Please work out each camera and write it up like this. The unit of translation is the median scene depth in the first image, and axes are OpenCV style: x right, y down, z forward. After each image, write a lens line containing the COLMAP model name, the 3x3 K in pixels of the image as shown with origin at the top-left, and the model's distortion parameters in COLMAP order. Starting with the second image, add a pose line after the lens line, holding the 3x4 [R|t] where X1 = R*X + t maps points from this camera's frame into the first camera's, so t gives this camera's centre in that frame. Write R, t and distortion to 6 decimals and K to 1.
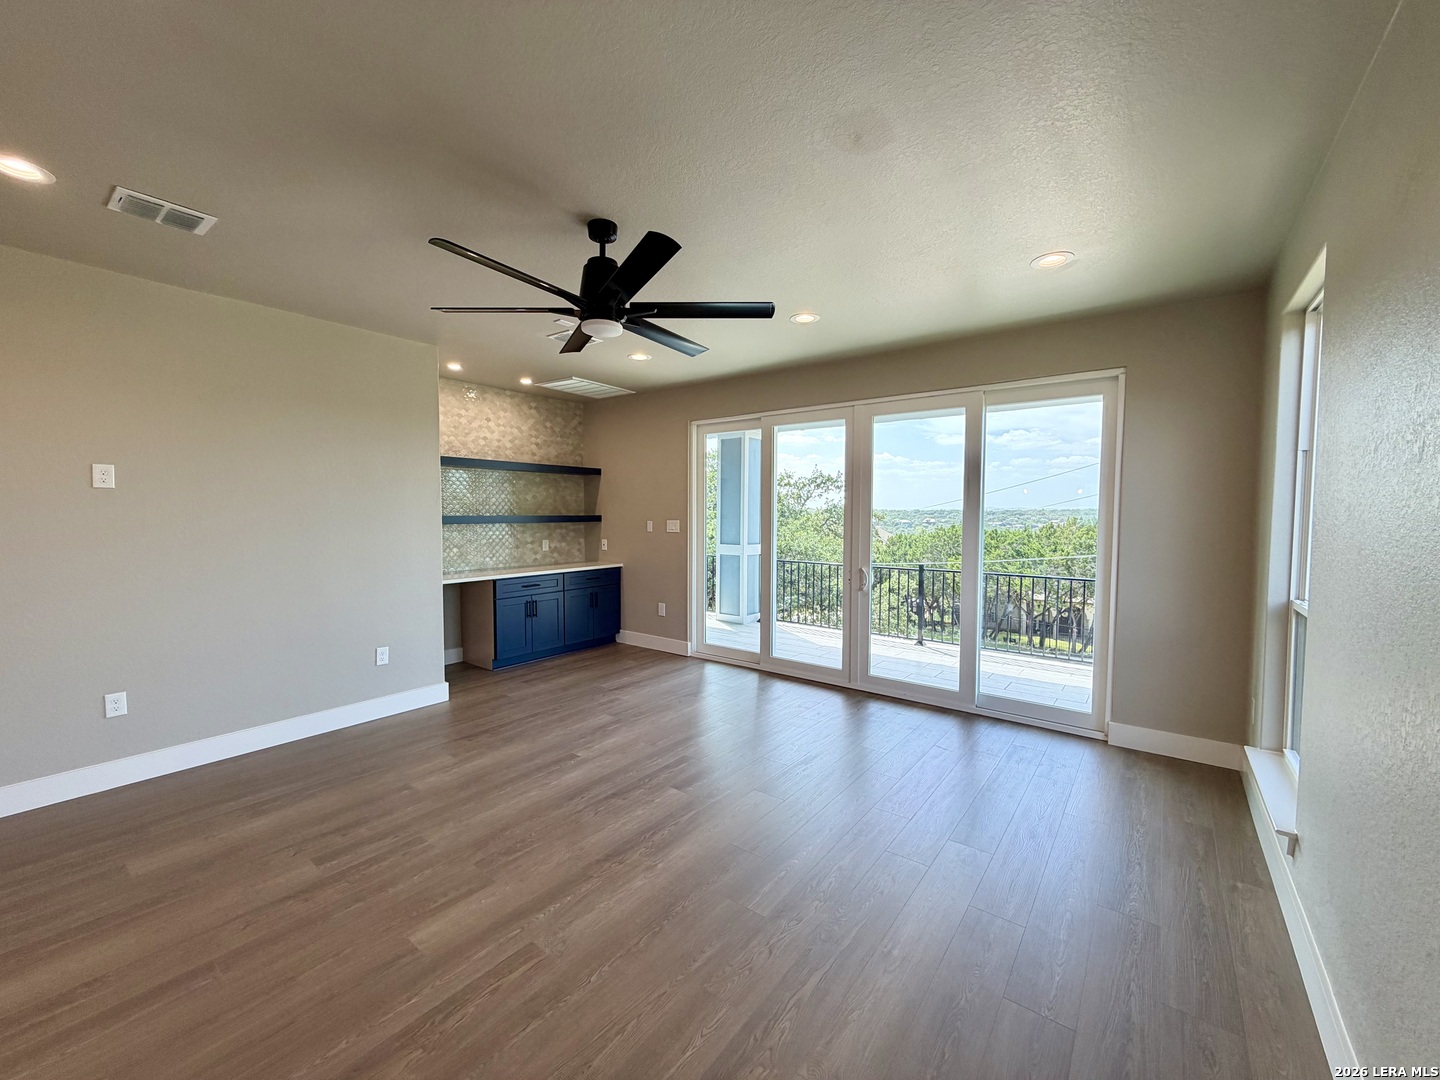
lens RADIAL K [[577.8, 0, 714.5], [0, 577.8, 537.1], [0, 0, 1]] dist [-0.000107, -0.000323]
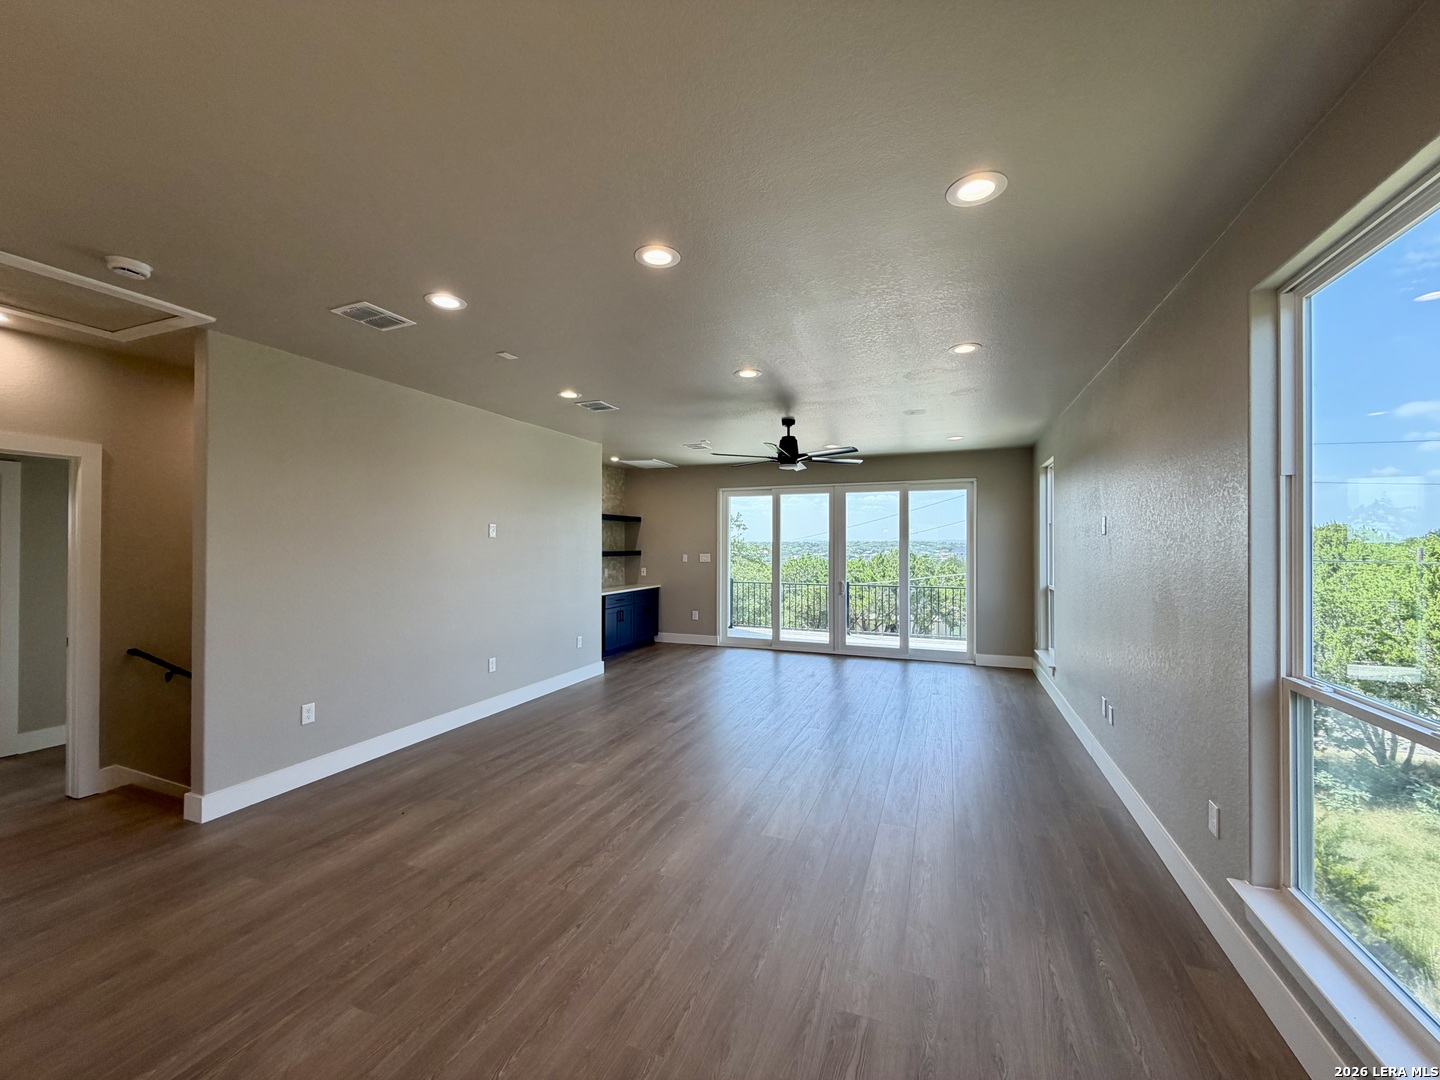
lens RADIAL K [[577.8, 0, 718.3], [0, 577.8, 535.1], [0, 0, 1]] dist [-0.000107, -0.000323]
pose [[0.962560, -0.000069, 0.271069, -0.442065], [0.016197, 0.998228, -0.057260, 0.008440], [-0.270585, 0.059506, 0.960855, -0.431213]]
